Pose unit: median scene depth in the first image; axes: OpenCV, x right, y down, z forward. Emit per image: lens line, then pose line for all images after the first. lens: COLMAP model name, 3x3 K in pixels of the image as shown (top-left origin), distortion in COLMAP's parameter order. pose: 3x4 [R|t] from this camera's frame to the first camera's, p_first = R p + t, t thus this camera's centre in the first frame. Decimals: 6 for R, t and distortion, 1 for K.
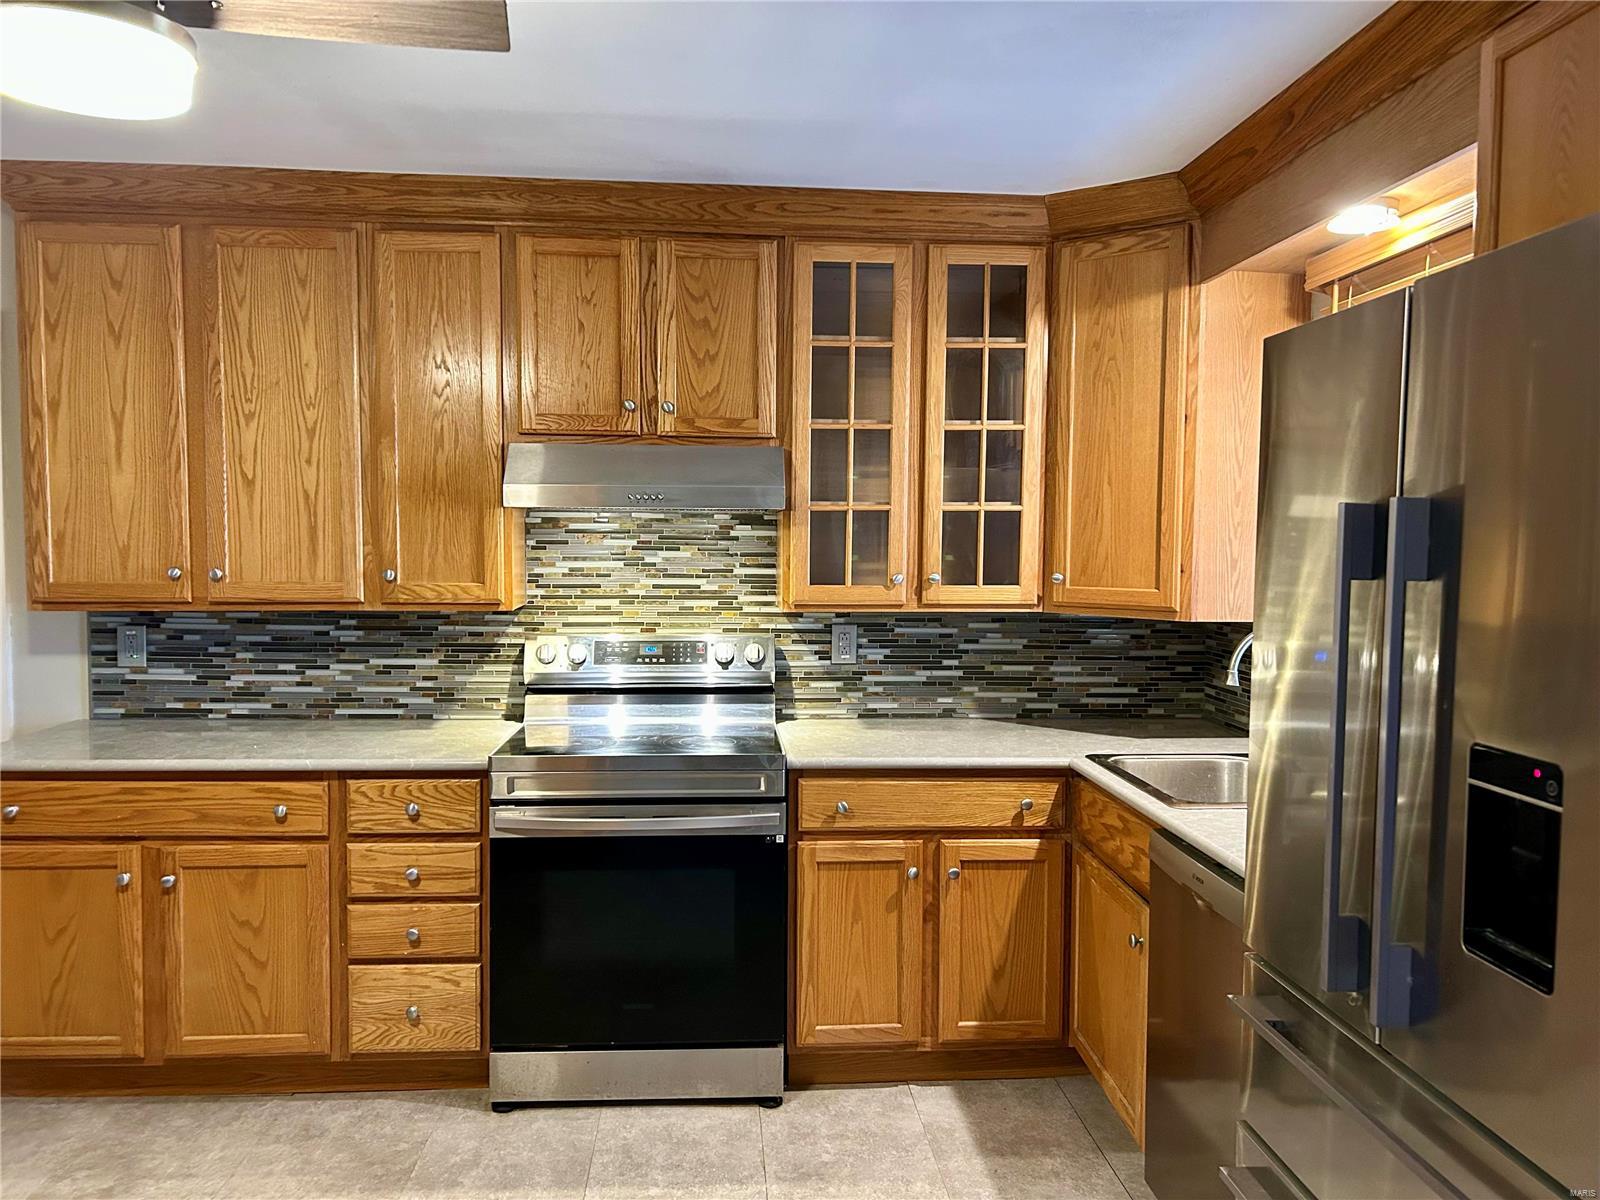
lens RADIAL K [[1204.4, 0, 773.2], [0, 1204.4, 593.5], [0, 0, 1]] dist [0.063517, -0.066078]
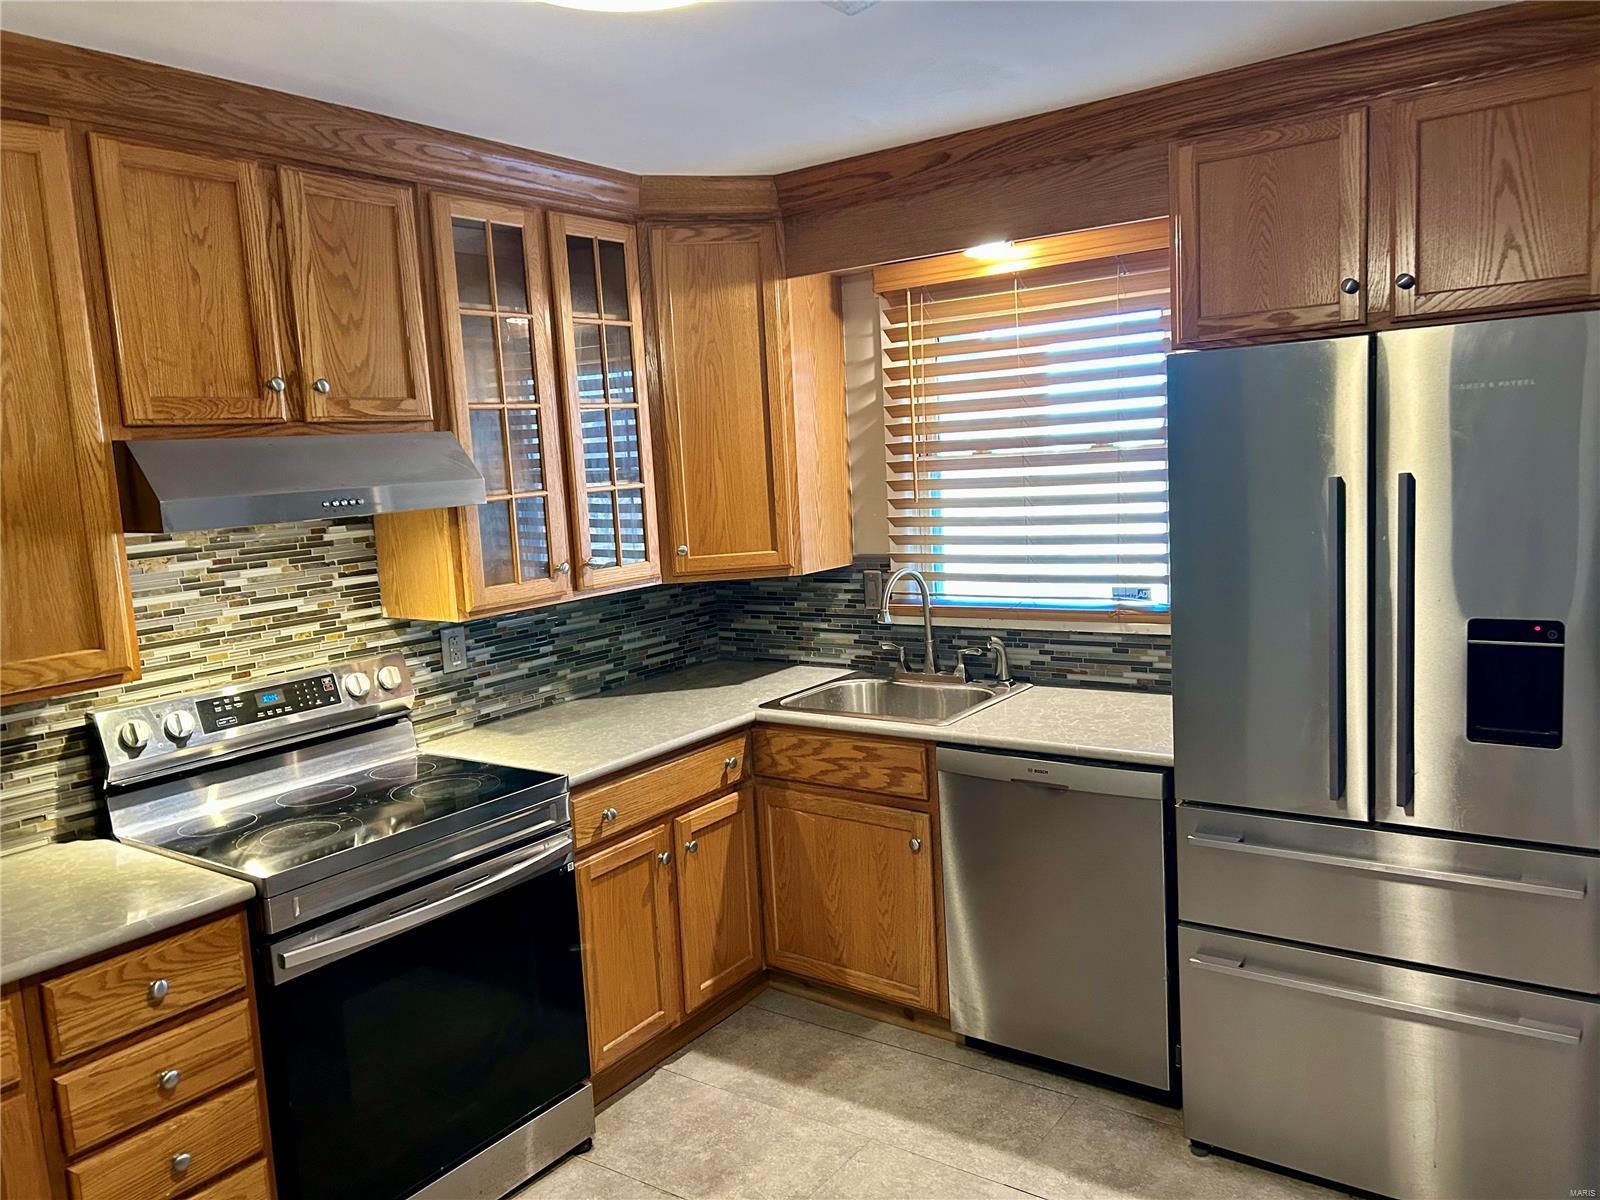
lens RADIAL K [[1204.4, 0, 802.4], [0, 1204.4, 594.6], [0, 0, 1]] dist [0.063517, -0.066078]
pose [[0.632047, -0.136845, 0.762752, -0.512340], [0.100196, 0.990454, 0.094671, -0.064023], [-0.768425, 0.016588, 0.639724, 0.255099]]
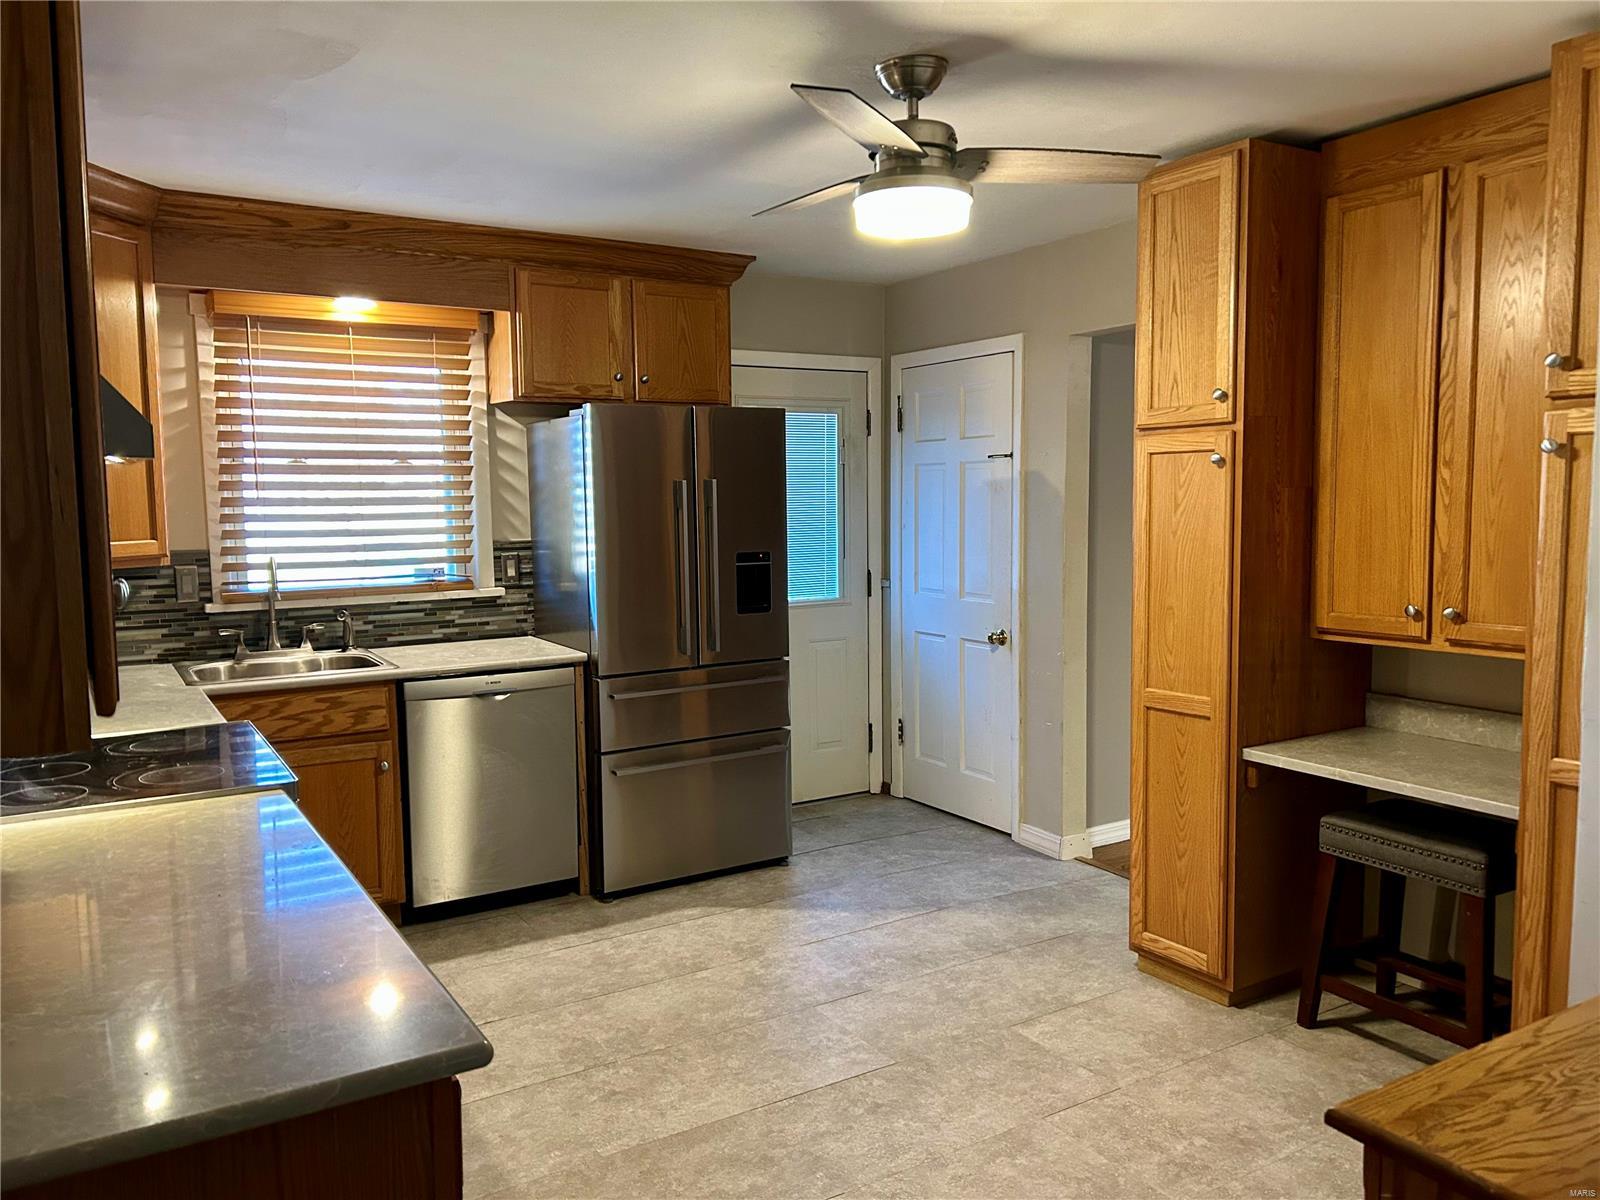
lens RADIAL K [[1204.4, 0, 801.8], [0, 1204.4, 593.4], [0, 0, 1]] dist [0.063517, -0.066078]
pose [[-0.483409, -0.079809, 0.871749, -0.977363], [0.047630, 0.991962, 0.117227, -0.058777], [-0.874098, 0.098190, -0.475722, 0.985677]]
